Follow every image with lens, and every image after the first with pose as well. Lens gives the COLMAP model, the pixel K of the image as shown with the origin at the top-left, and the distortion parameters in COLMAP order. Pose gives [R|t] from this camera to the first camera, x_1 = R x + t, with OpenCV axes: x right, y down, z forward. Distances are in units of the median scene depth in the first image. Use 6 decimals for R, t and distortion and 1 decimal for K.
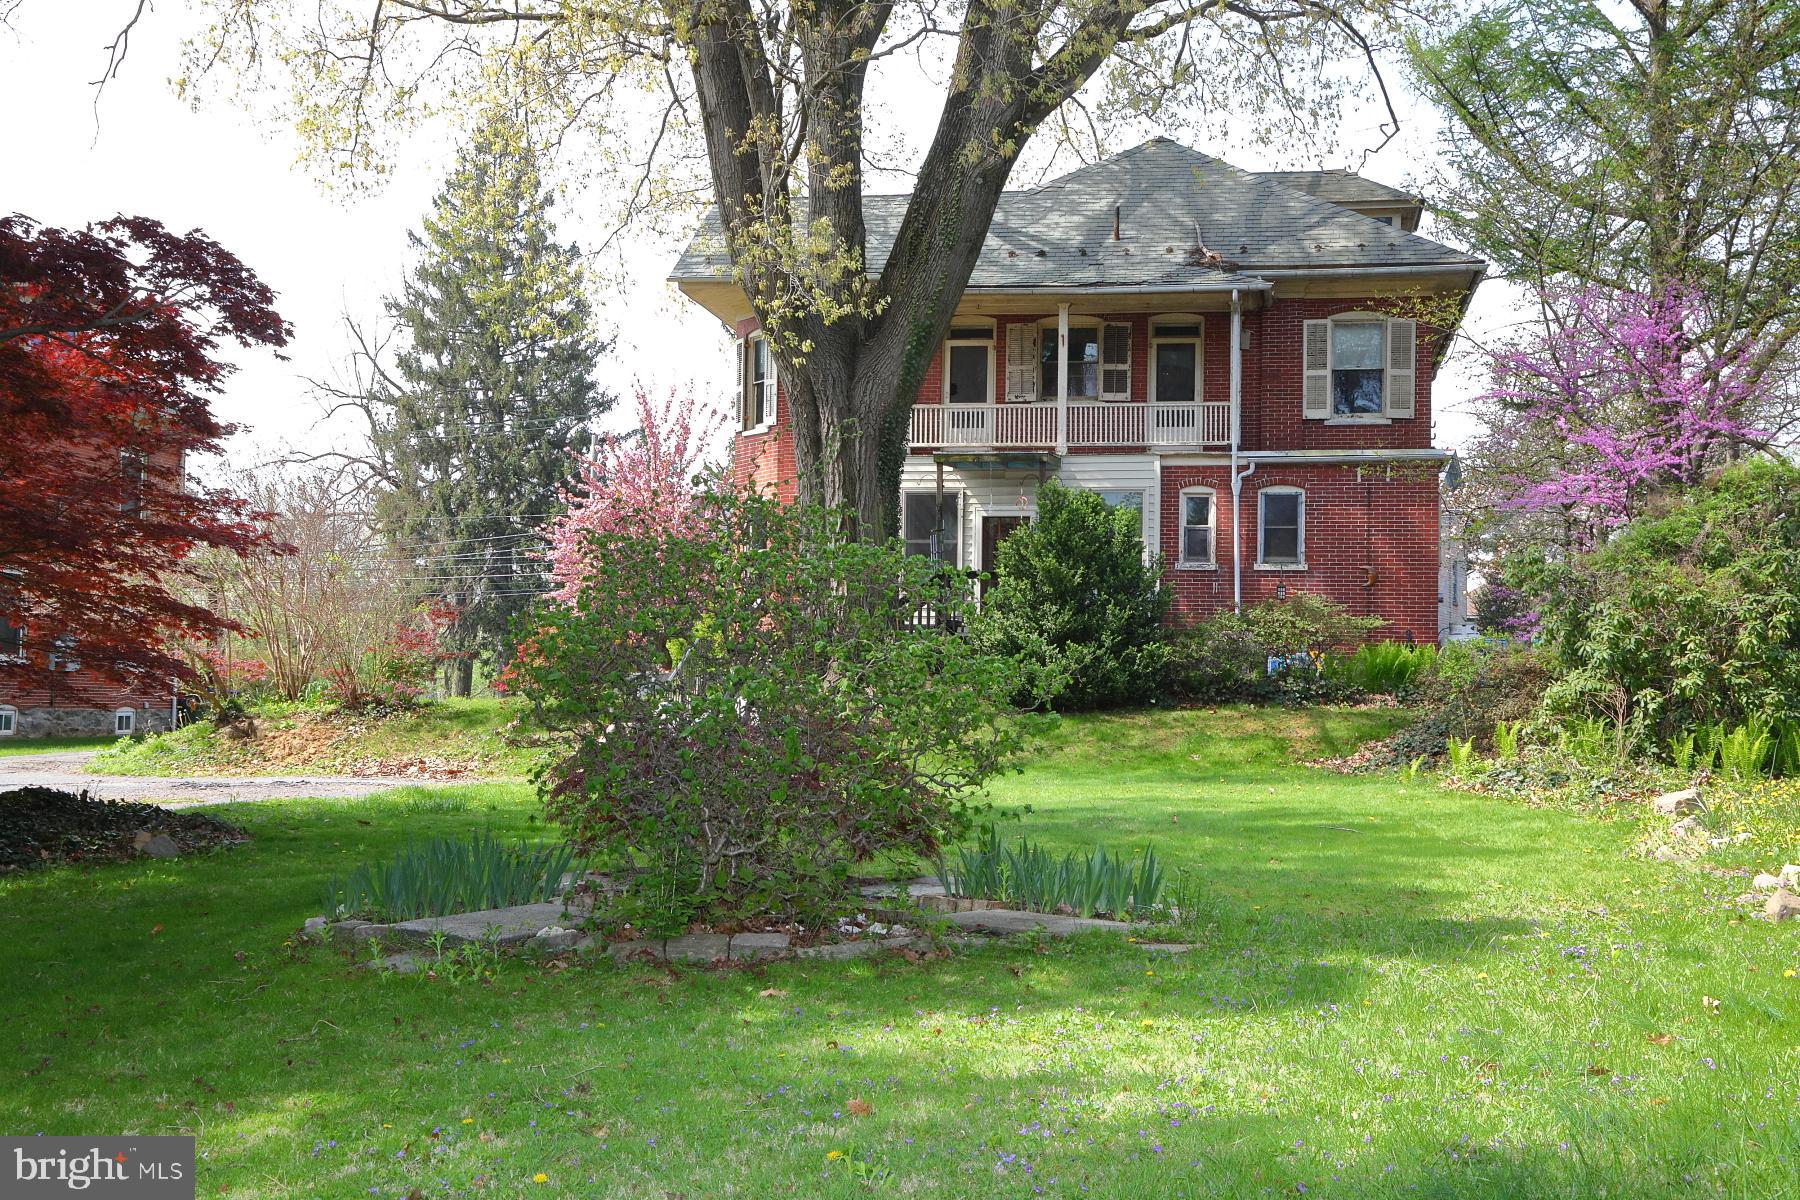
lens RADIAL K [[2320.3, 0, 901.1], [0, 2320.3, 606.5], [0, 0, 1]] dist [0.142945, 0.019549]
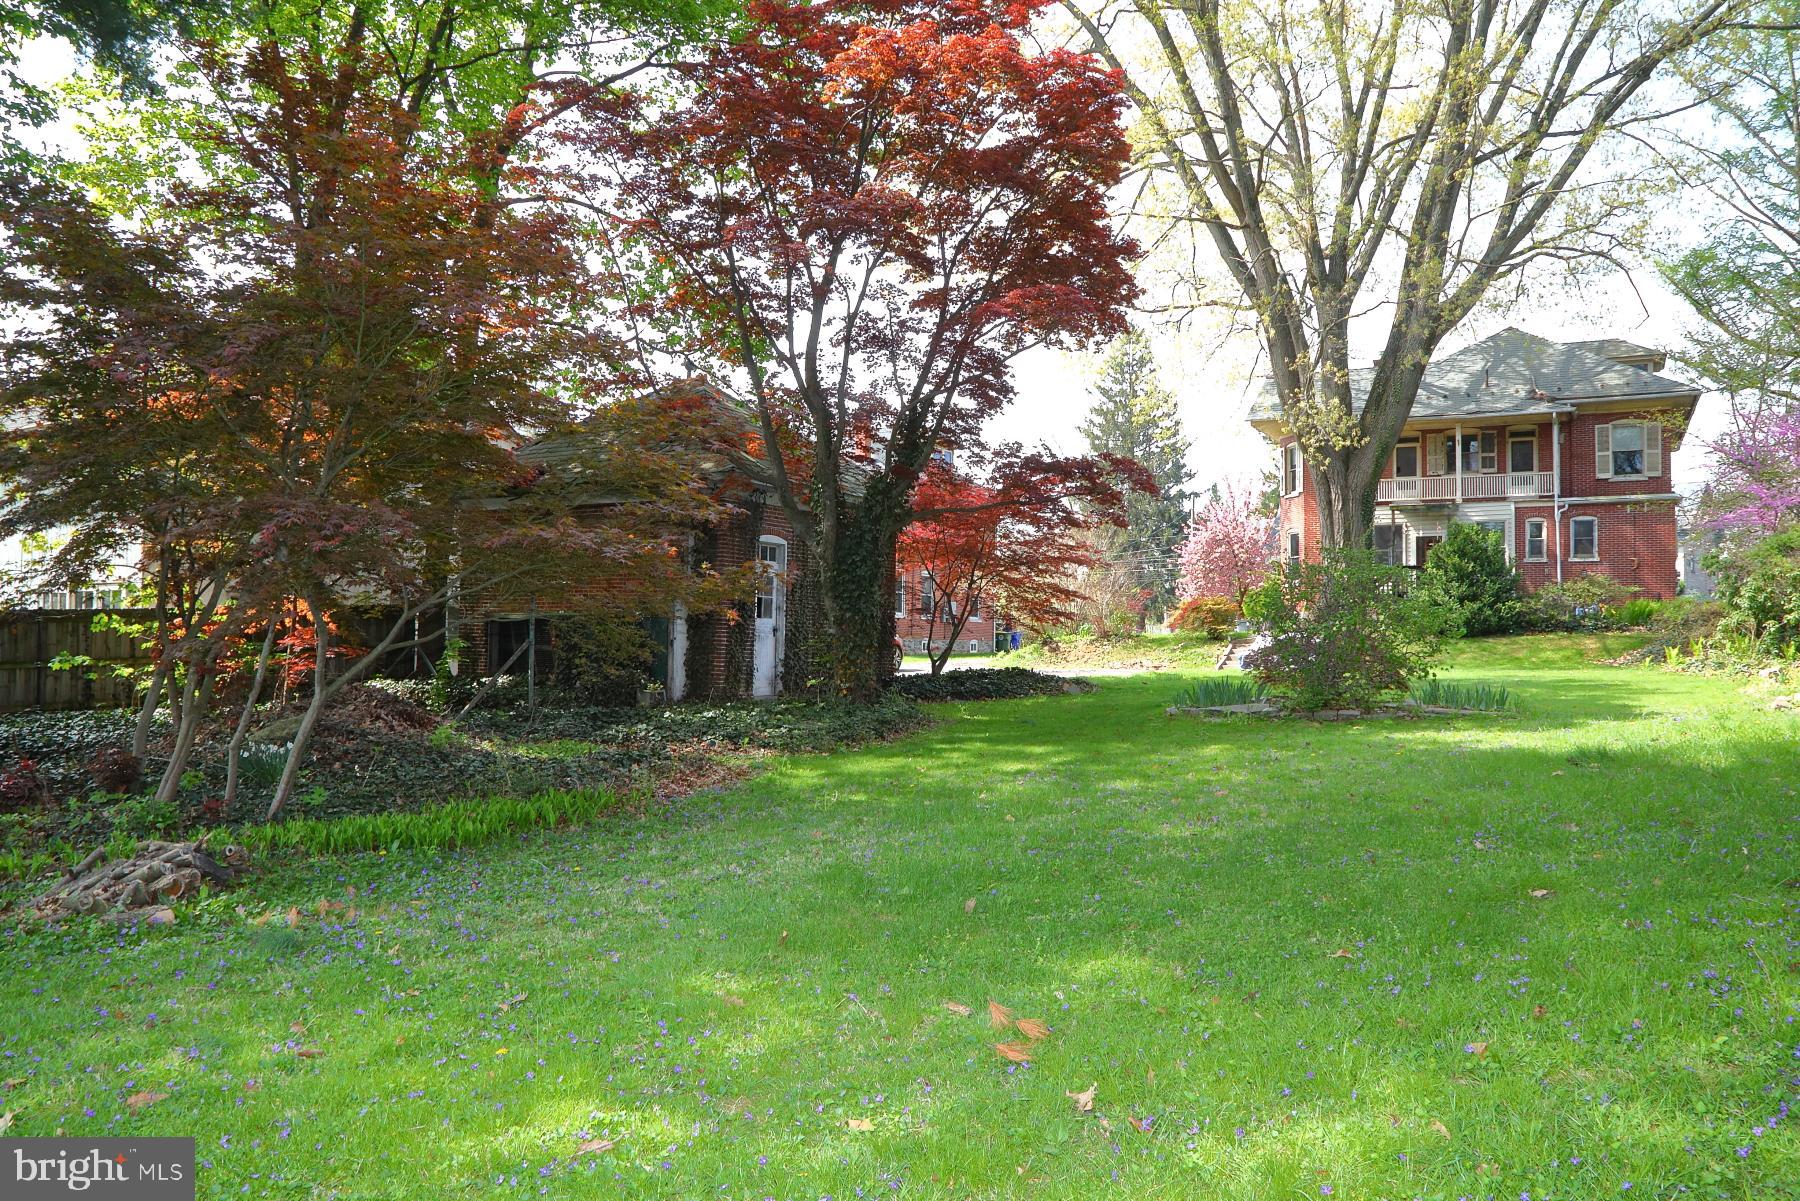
lens RADIAL K [[1258.4, 0, 893.3], [0, 1258.4, 608.2], [0, 0, 1]] dist [-0.119043, 0.065170]
pose [[0.935085, -0.013575, -0.354163, -0.008654], [0.019558, 0.999720, 0.013320, -0.001694], [0.353883, -0.019382, 0.935089, -0.105377]]
